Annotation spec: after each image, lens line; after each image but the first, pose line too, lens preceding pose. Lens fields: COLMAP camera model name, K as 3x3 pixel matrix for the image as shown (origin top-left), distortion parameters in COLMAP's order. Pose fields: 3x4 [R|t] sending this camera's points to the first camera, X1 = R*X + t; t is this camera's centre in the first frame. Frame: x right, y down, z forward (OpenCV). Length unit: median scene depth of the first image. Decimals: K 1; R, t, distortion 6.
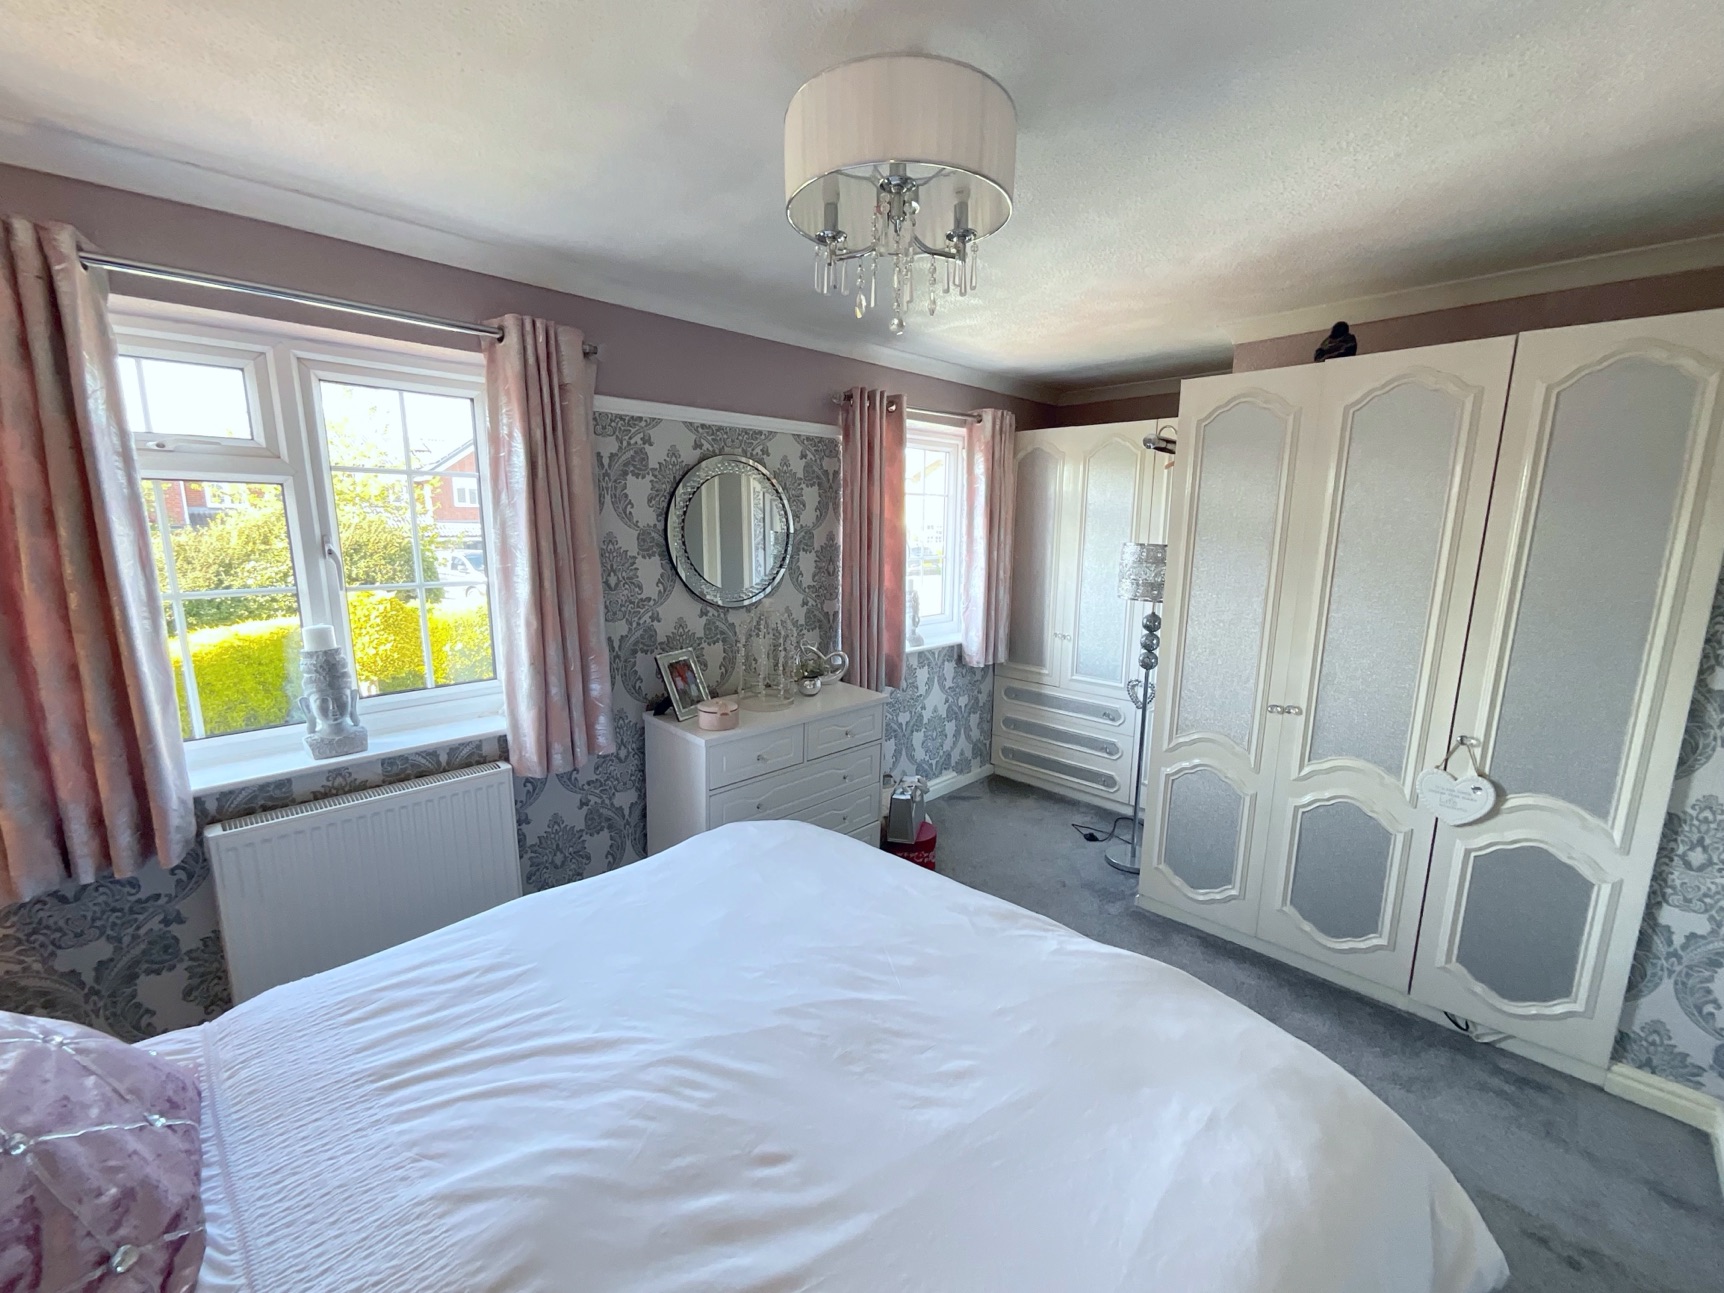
lens RADIAL K [[699.7, 0, 862.0], [0, 699.7, 646.5], [0, 0, 1]] dist [-0.000774, 0.000171]
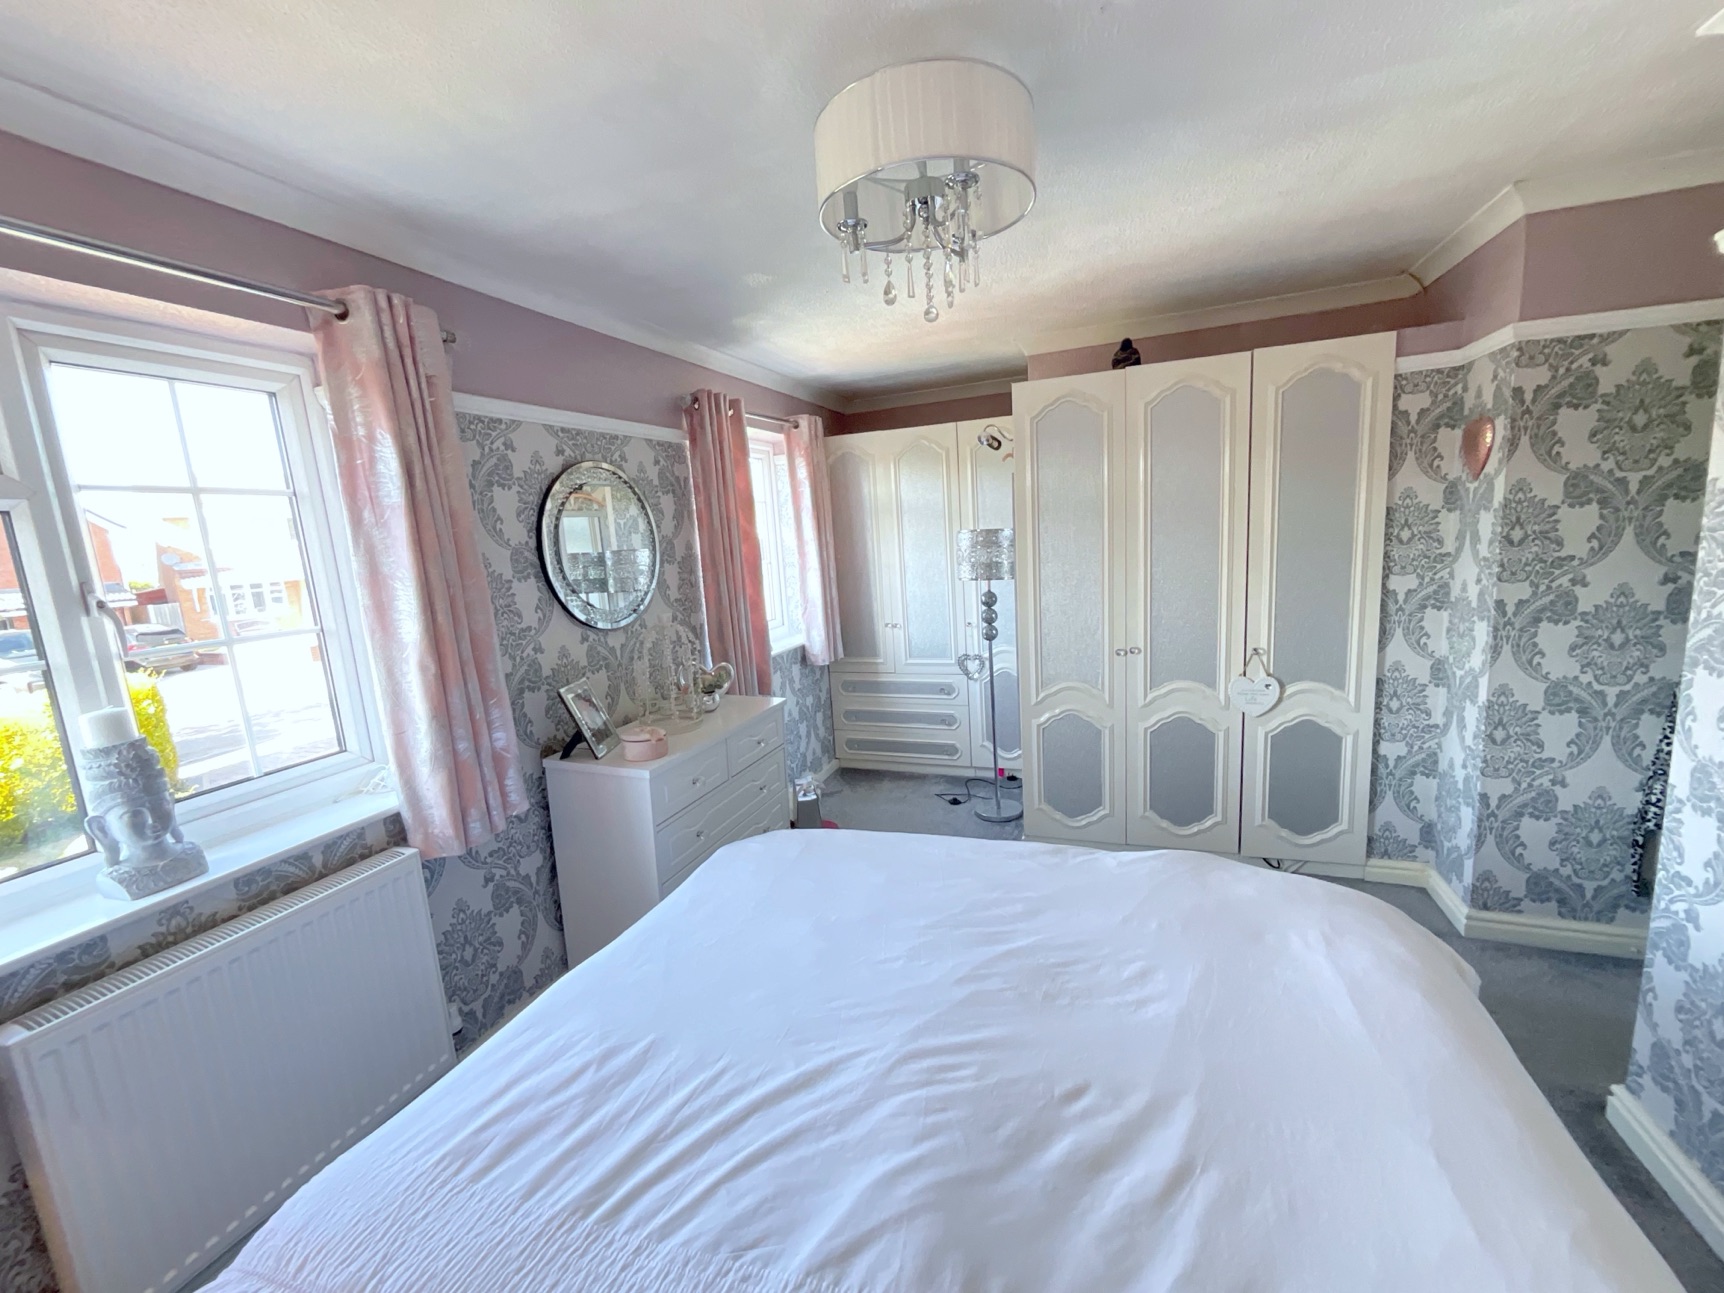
lens RADIAL K [[699.7, 0, 862.0], [0, 699.7, 646.5], [0, 0, 1]] dist [-0.000774, 0.000171]
pose [[0.911107, -0.133237, 0.390041, -0.281288], [0.142724, 0.989751, 0.004705, 0.009260], [-0.386671, 0.051382, 0.920785, 0.049412]]
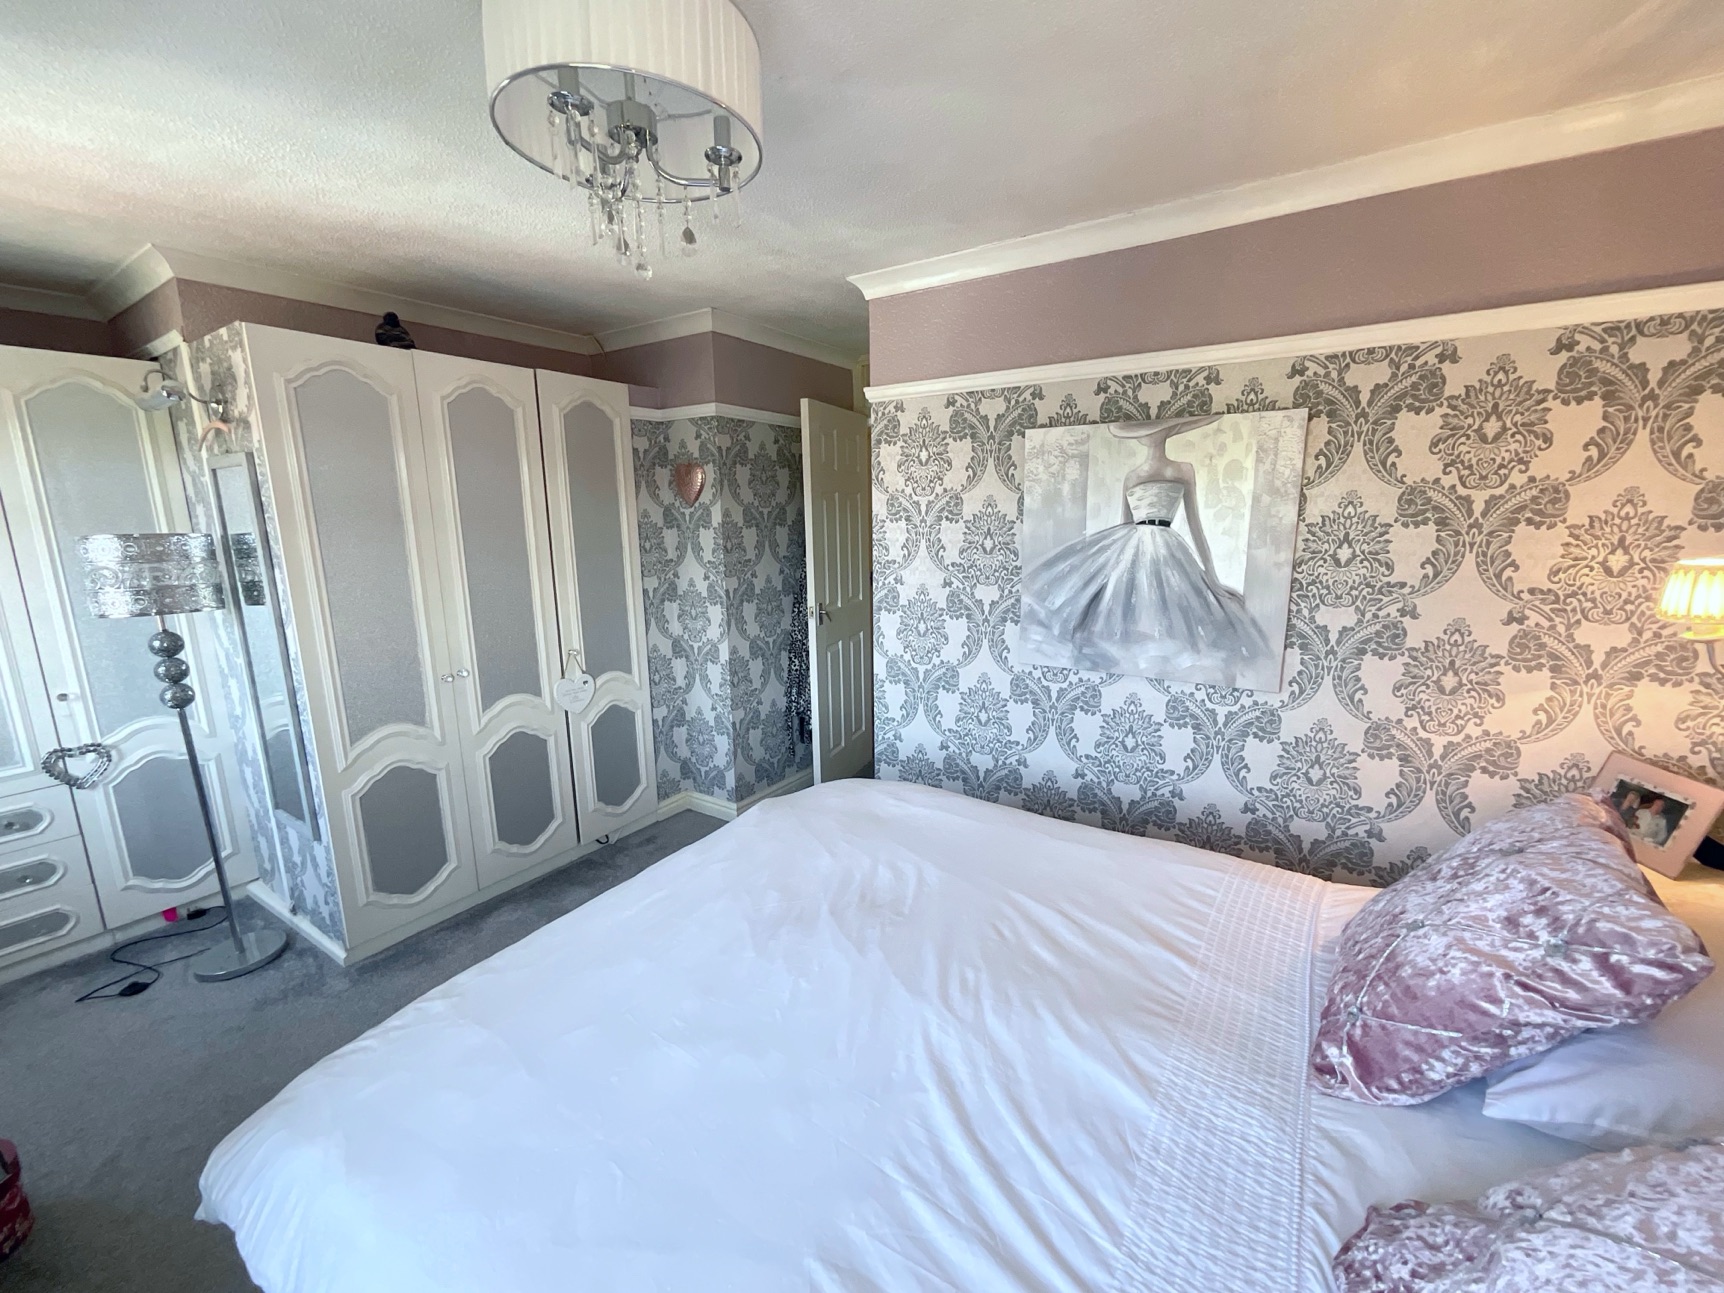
lens RADIAL K [[699.7, 0, 862.0], [0, 699.7, 646.5], [0, 0, 1]] dist [-0.000774, 0.000171]
pose [[-0.185987, -0.195484, 0.962910, -0.516161], [0.185136, 0.955482, 0.229736, -0.080785], [-0.964953, 0.220997, -0.141516, 0.514214]]
